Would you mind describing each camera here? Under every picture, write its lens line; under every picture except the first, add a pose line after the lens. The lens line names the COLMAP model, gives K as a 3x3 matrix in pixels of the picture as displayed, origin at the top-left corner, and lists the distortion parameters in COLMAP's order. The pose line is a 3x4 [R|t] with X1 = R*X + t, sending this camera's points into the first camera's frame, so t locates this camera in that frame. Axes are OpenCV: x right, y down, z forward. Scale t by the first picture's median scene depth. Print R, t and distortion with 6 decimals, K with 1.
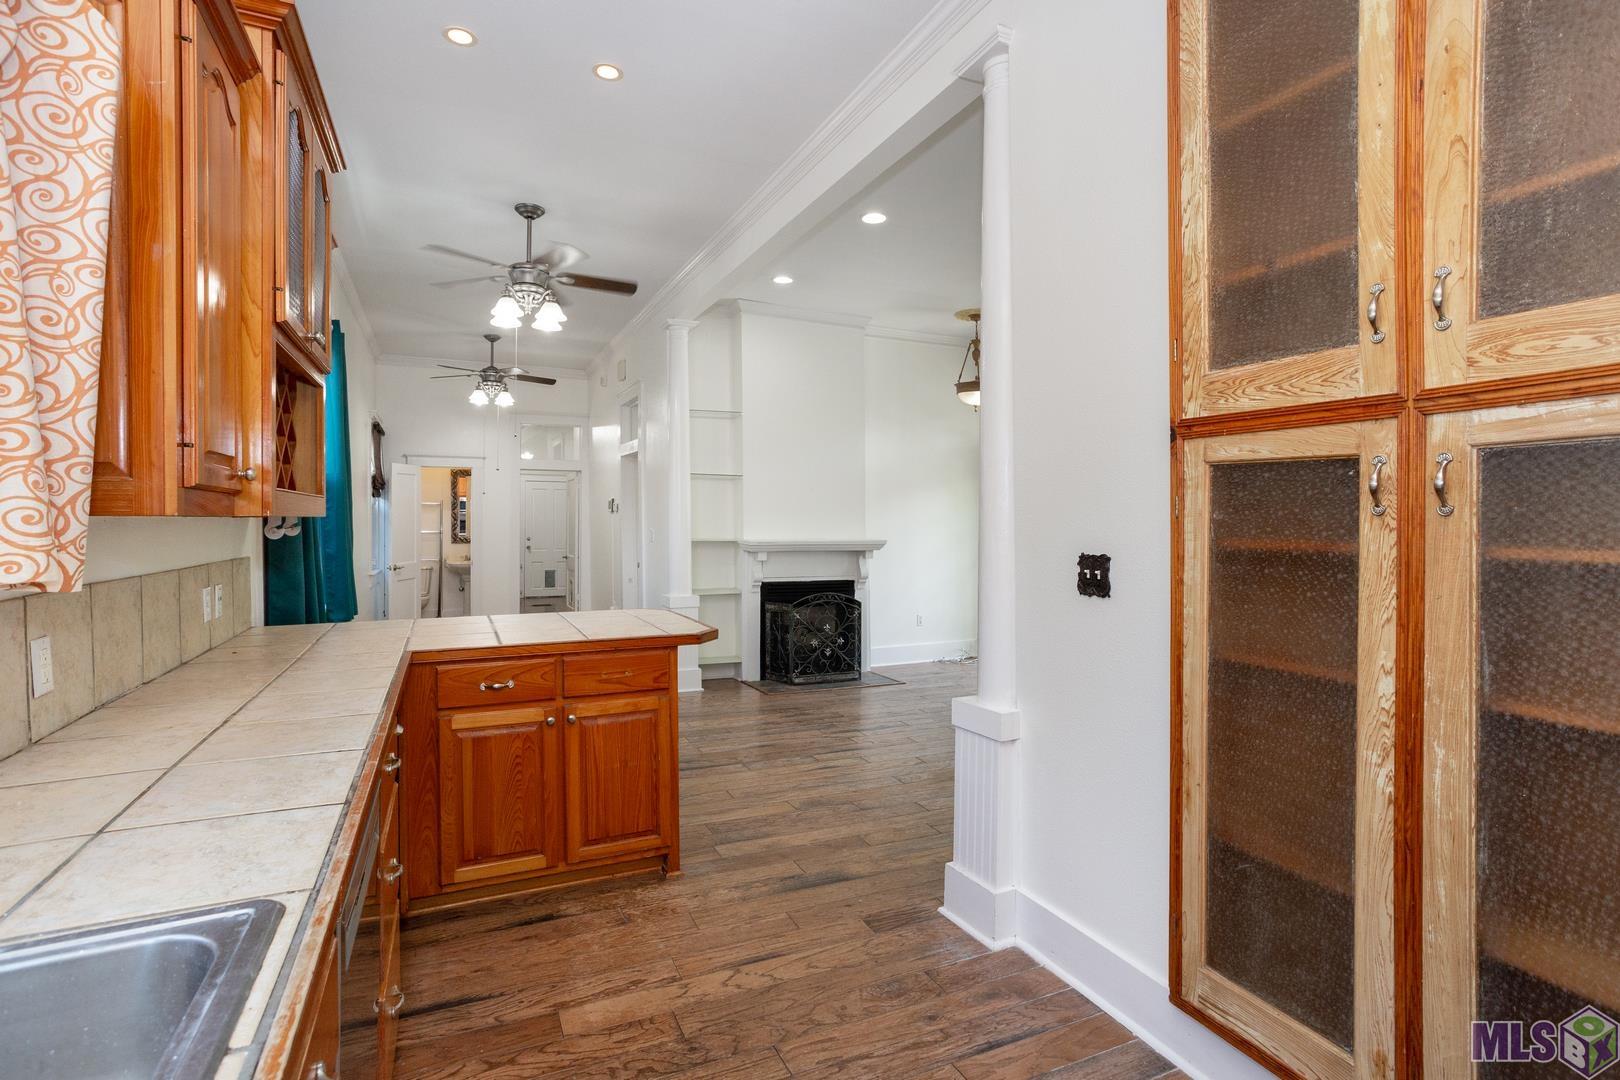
lens RADIAL K [[799.4, 0, 808.1], [0, 799.4, 529.8], [0, 0, 1]] dist [-0.003406, 0.000133]
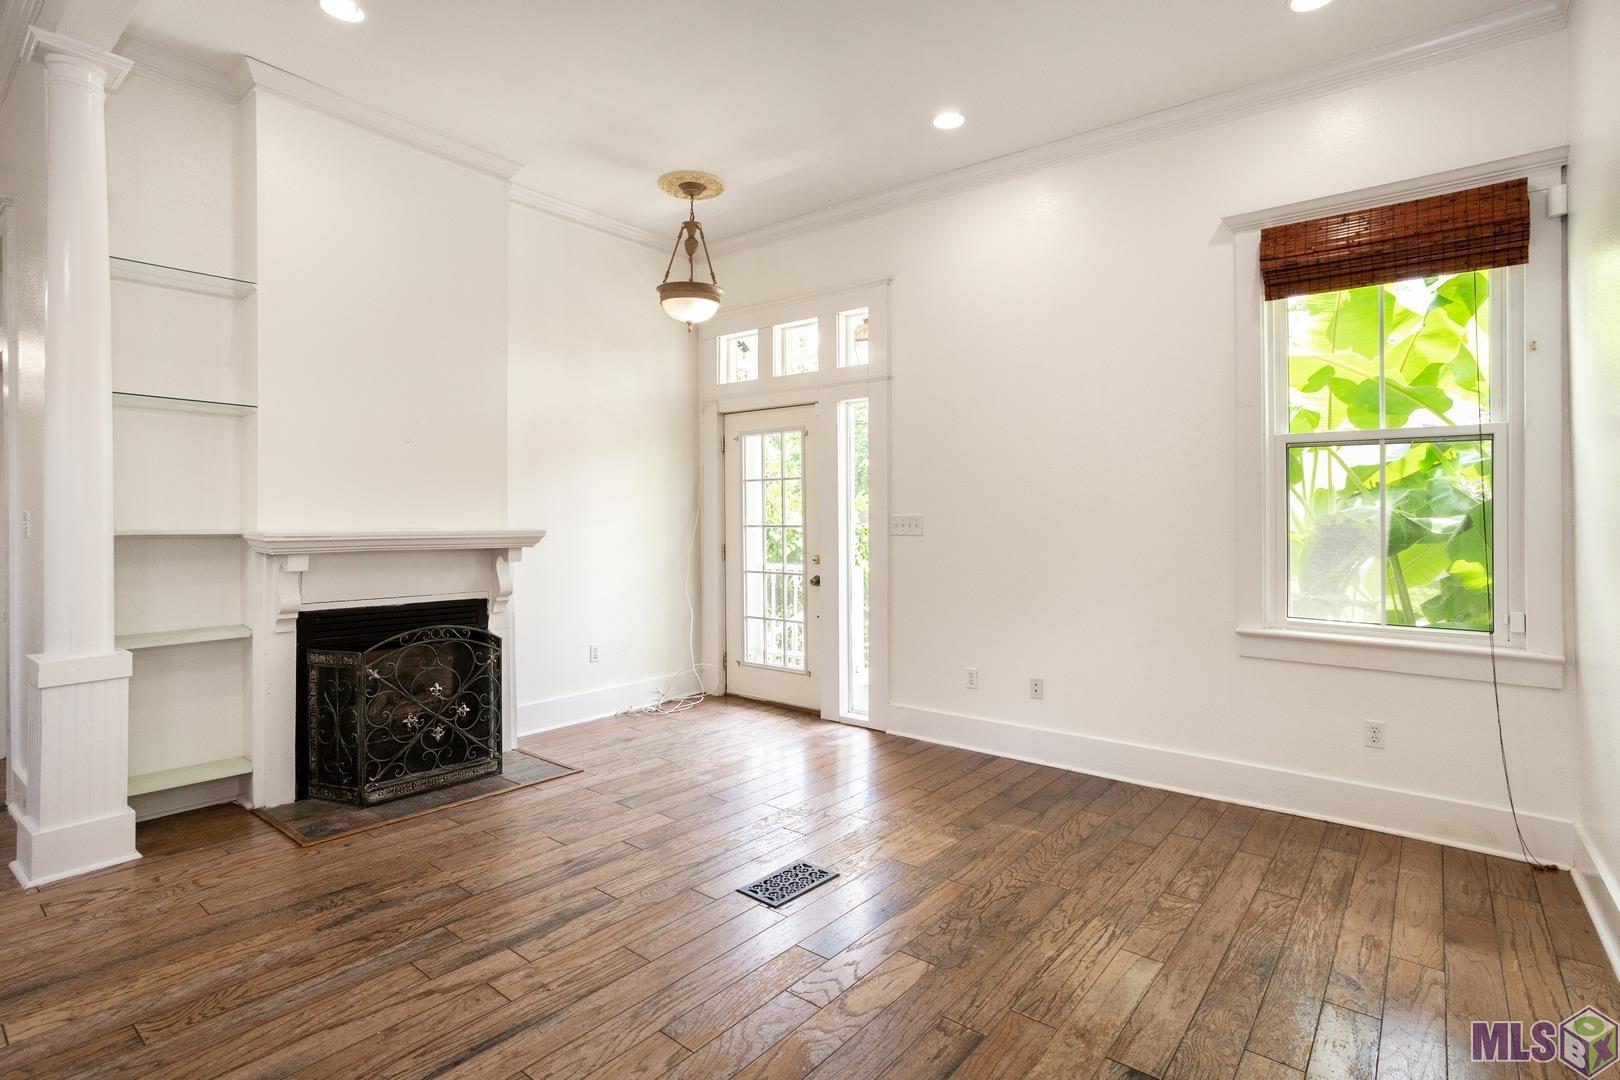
lens RADIAL K [[783.5, 0, 813.7], [0, 783.5, 509.5], [0, 0, 1]] dist [-0.034880, 0.024982]
pose [[0.892255, 0.003895, 0.451515, 0.012979], [0.004943, 0.999819, -0.018393, 0.009111], [-0.451505, 0.018643, 0.892074, 0.393903]]
